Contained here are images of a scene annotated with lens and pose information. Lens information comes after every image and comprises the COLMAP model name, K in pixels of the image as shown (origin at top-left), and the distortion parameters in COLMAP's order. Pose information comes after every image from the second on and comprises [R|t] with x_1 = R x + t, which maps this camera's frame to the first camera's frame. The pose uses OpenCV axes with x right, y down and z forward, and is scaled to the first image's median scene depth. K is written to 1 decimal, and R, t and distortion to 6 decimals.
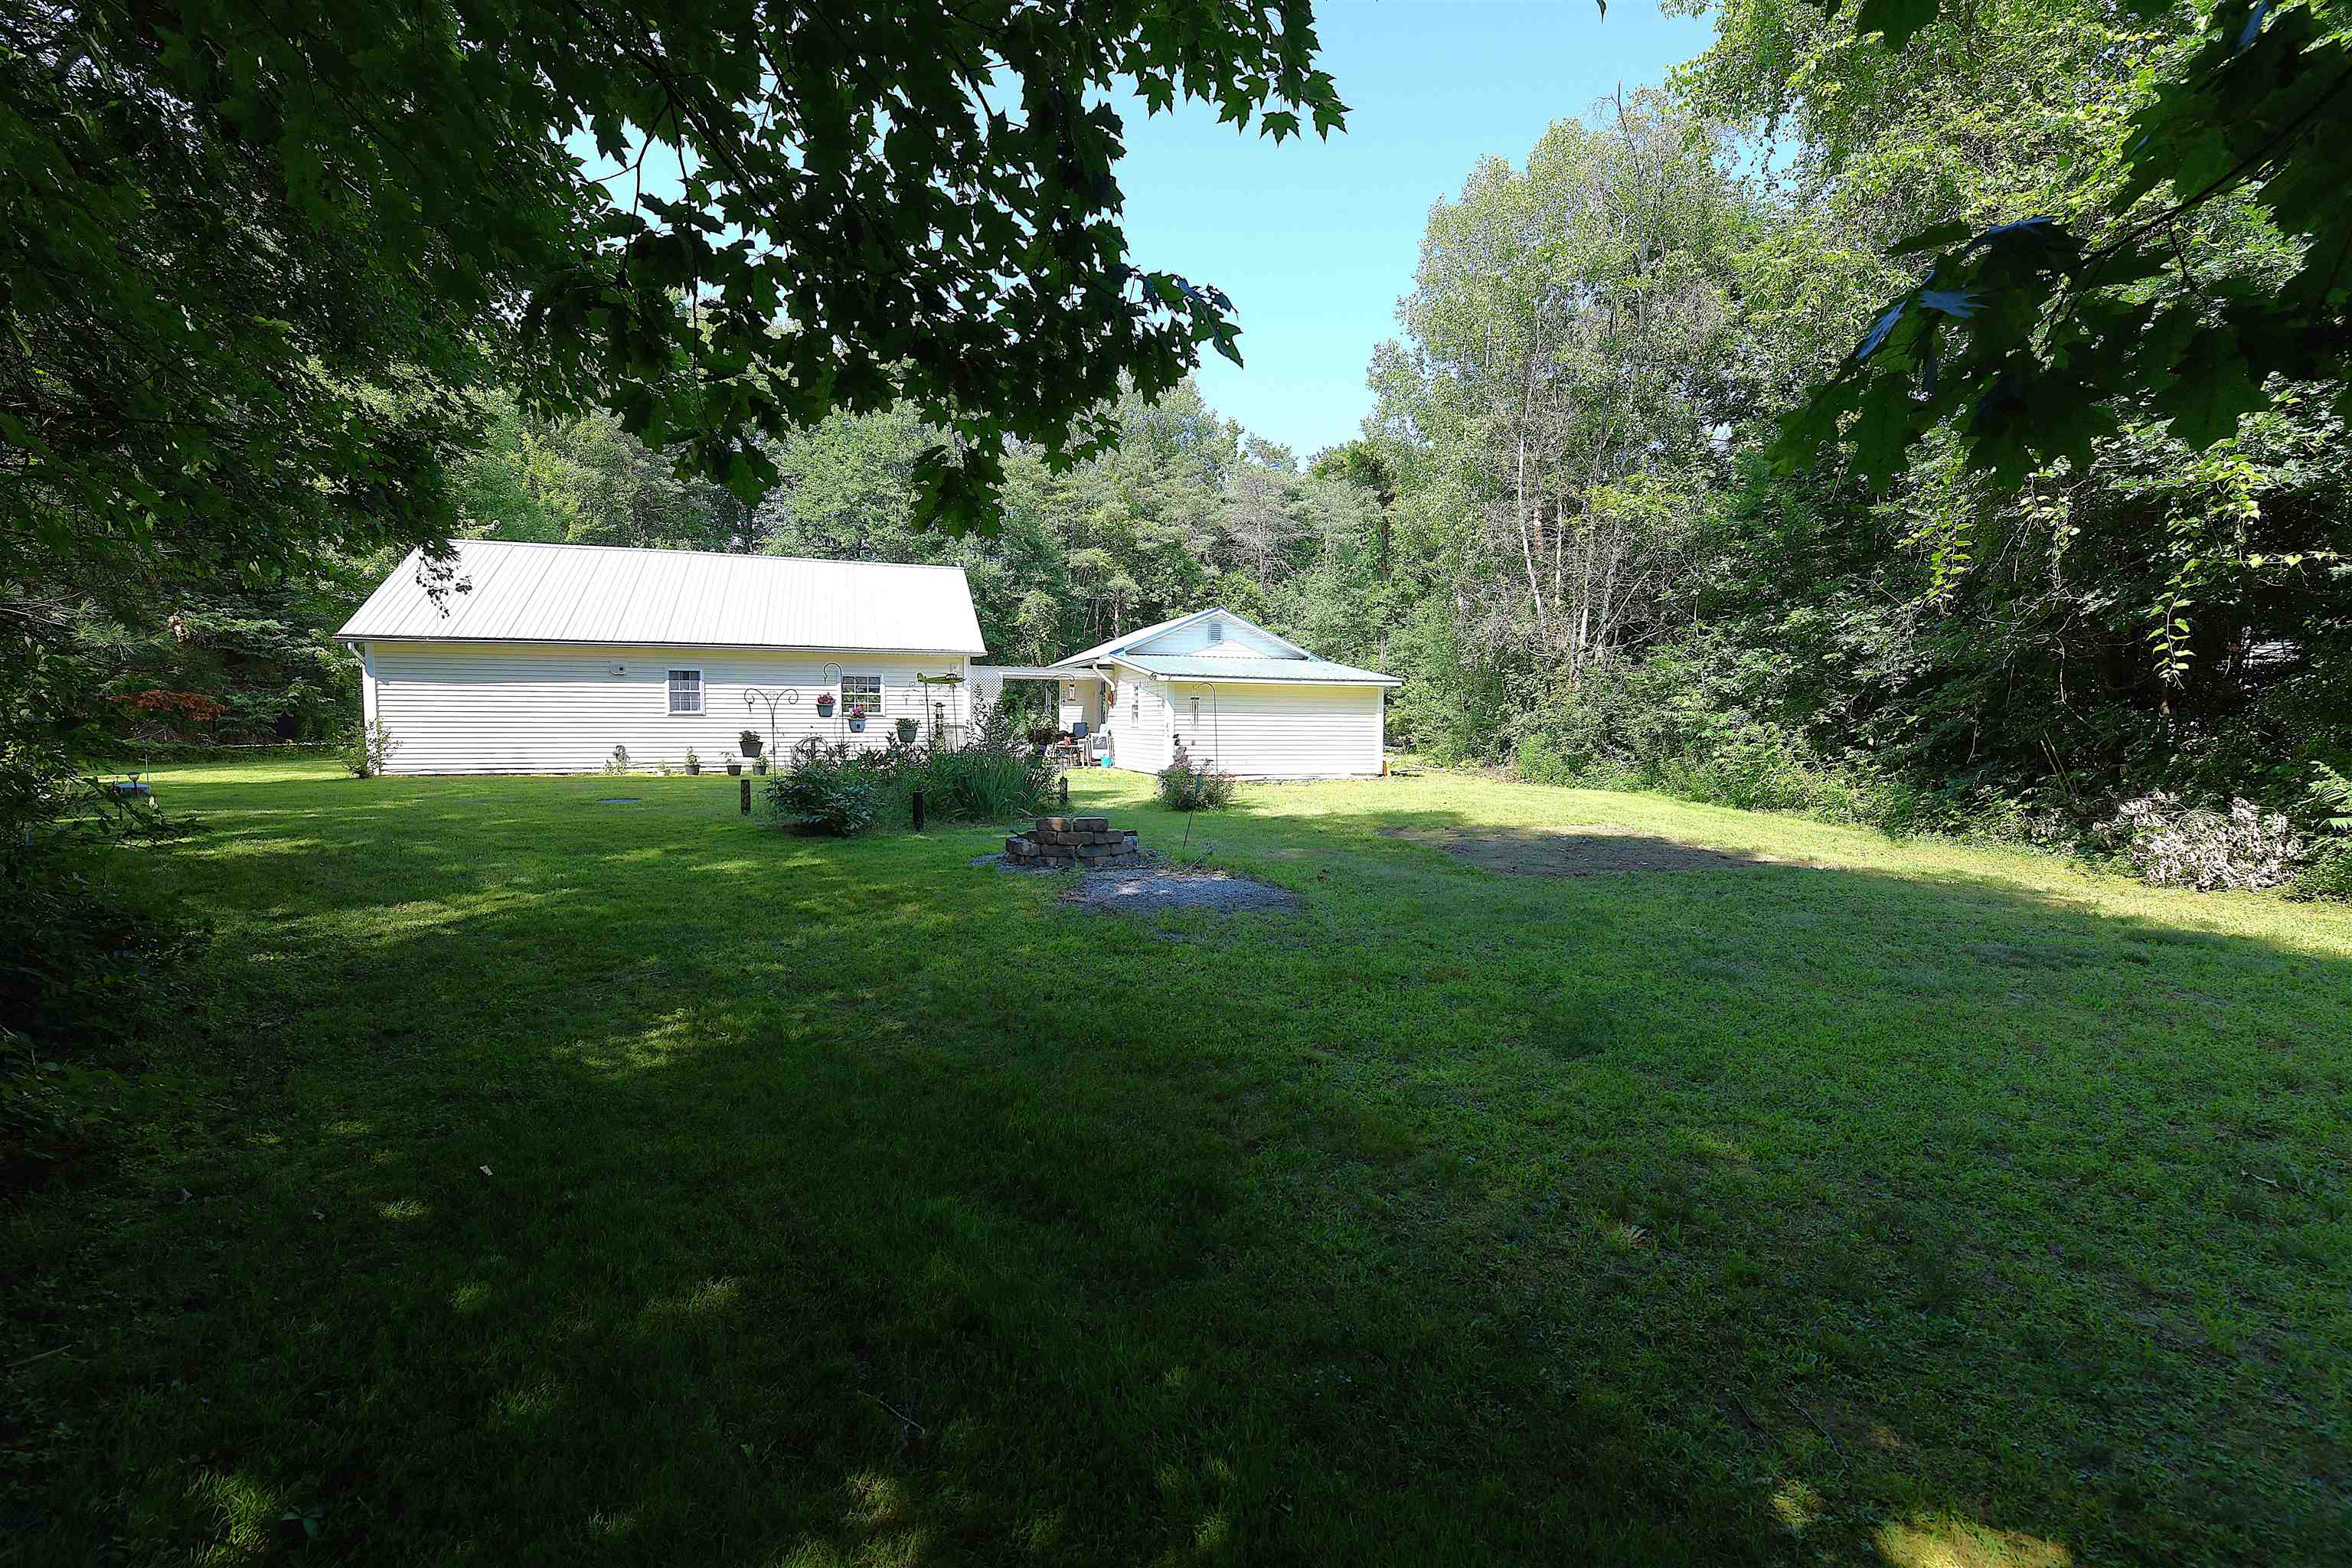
lens RADIAL K [[996.6, 0, 1176.0], [0, 996.6, 784.0], [0, 0, 1]] dist [-0.002295, -0.005736]
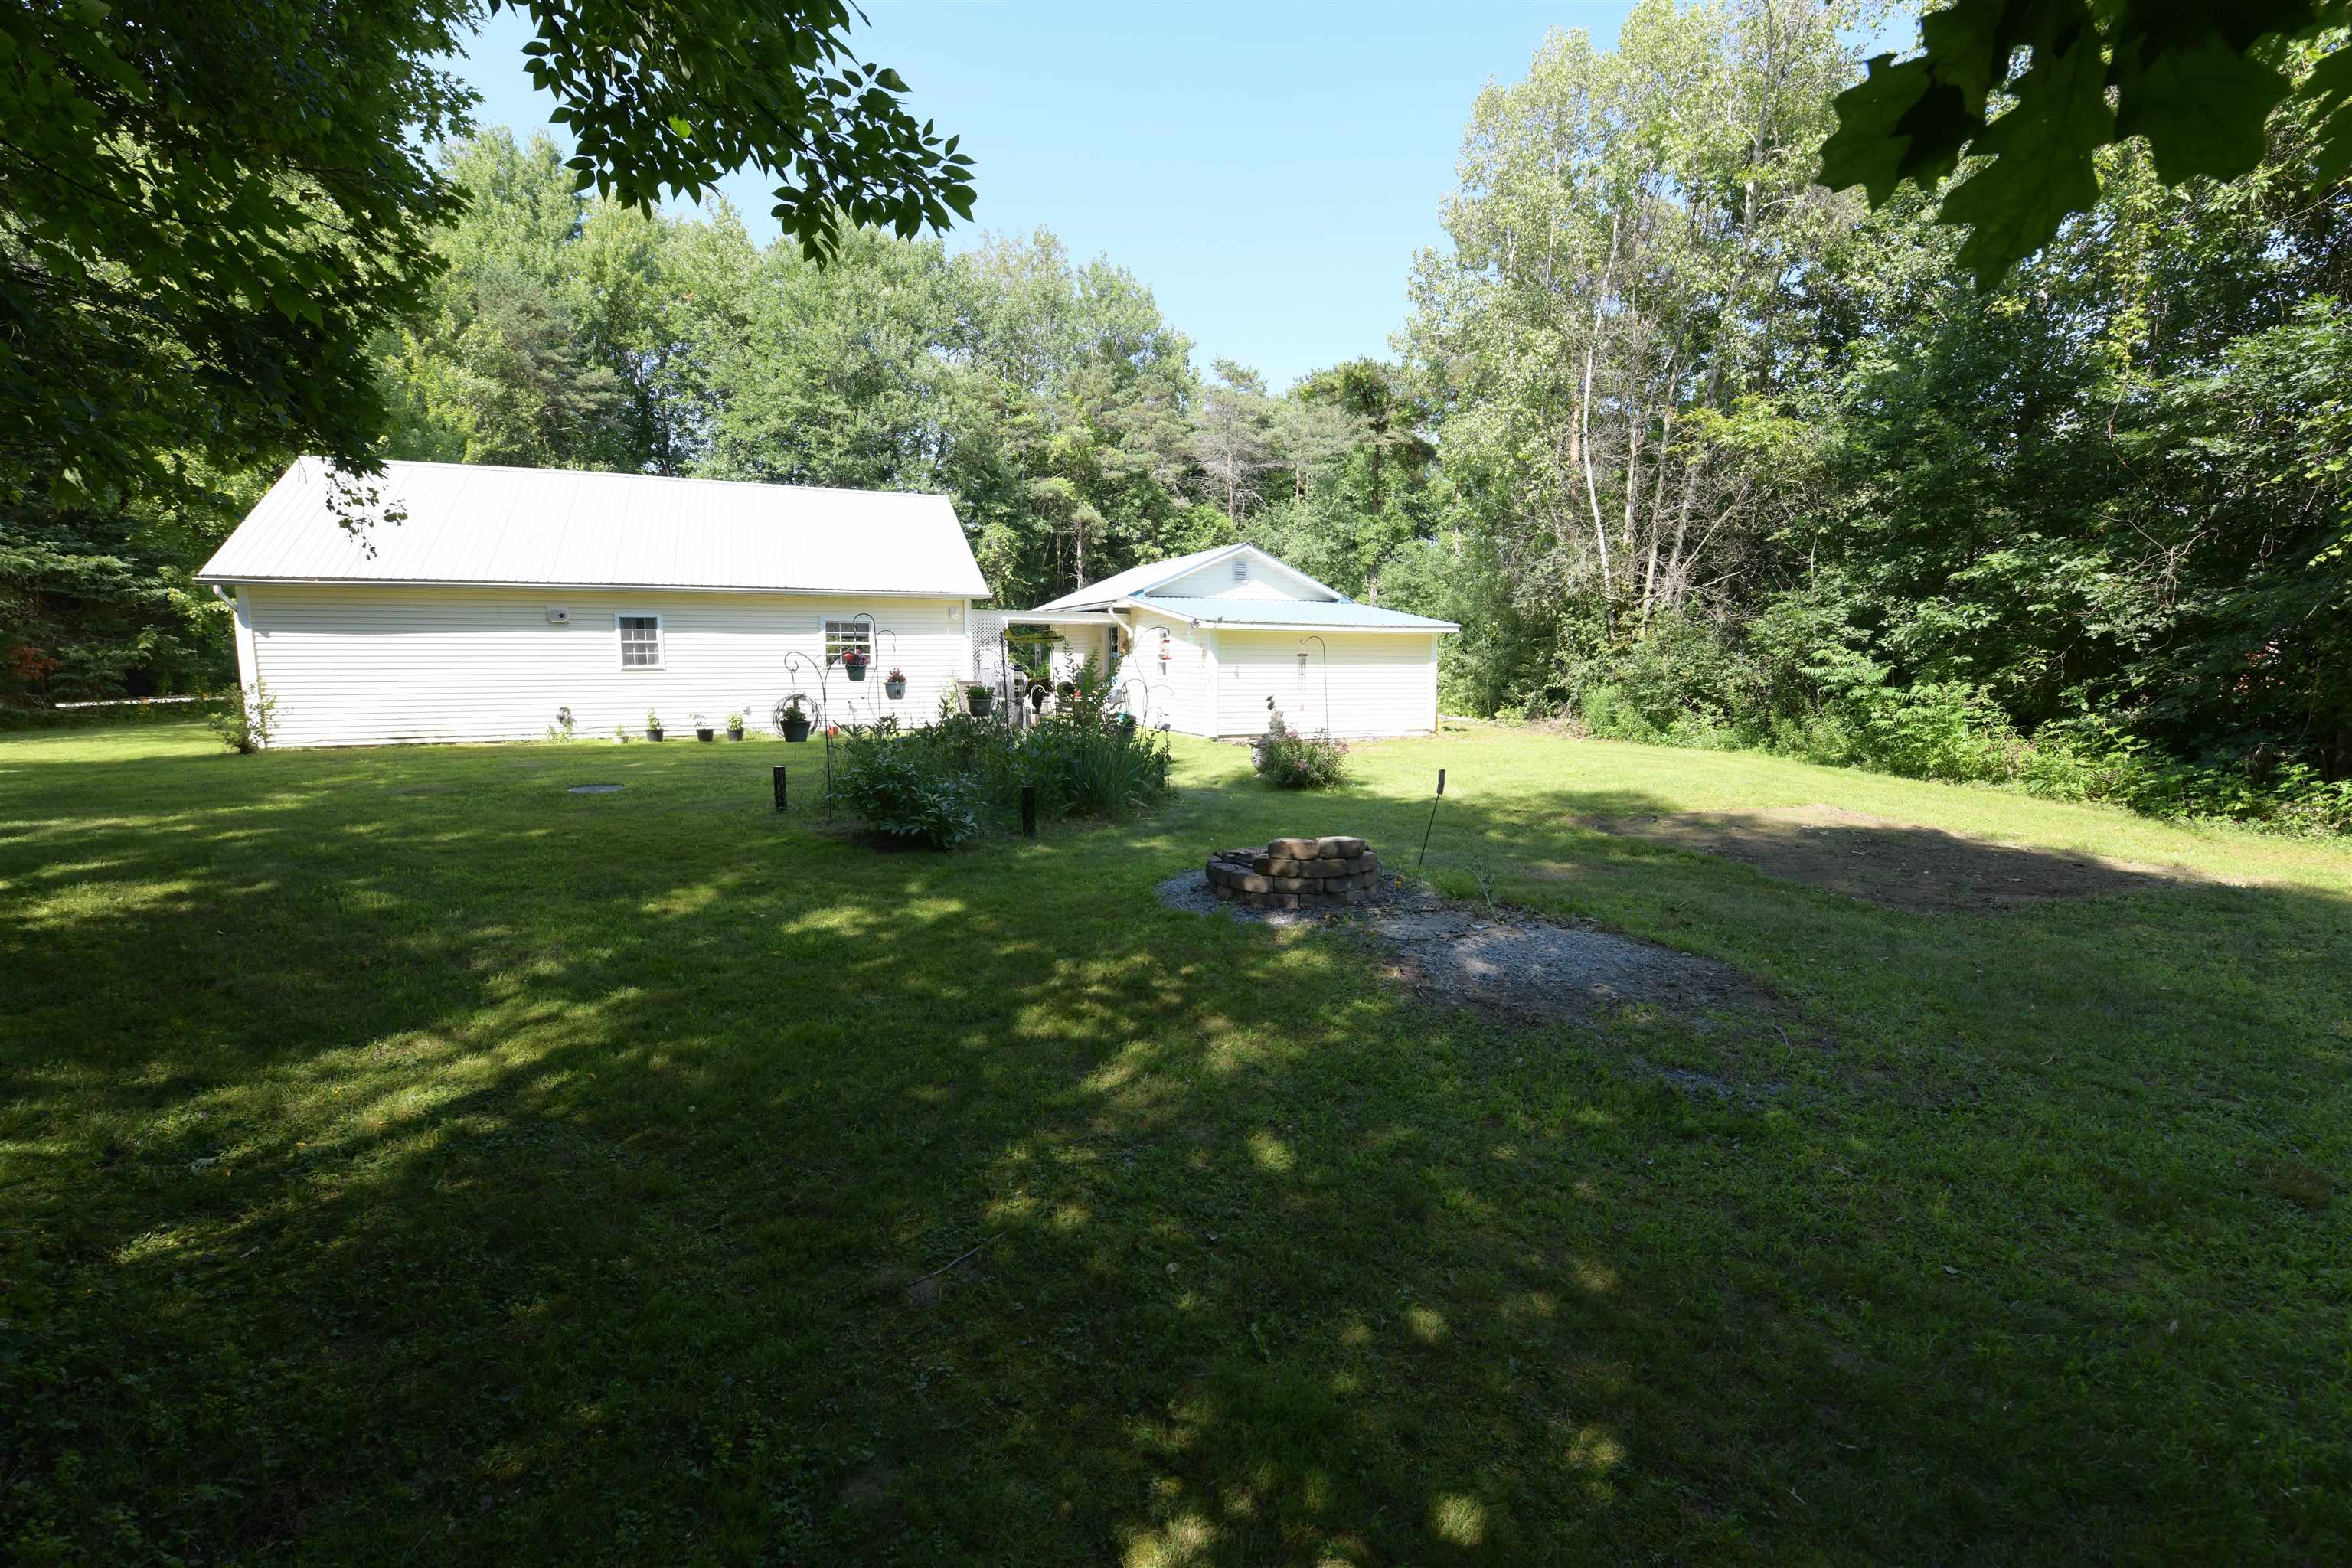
lens RADIAL K [[996.6, 0, 1176.0], [0, 996.6, 784.0], [0, 0, 1]] dist [-0.002295, -0.005736]
pose [[0.996925, -0.014423, 0.077029, -0.096776], [0.009486, 0.997900, 0.064071, -0.020609], [-0.077791, -0.063143, 0.994968, 0.105115]]
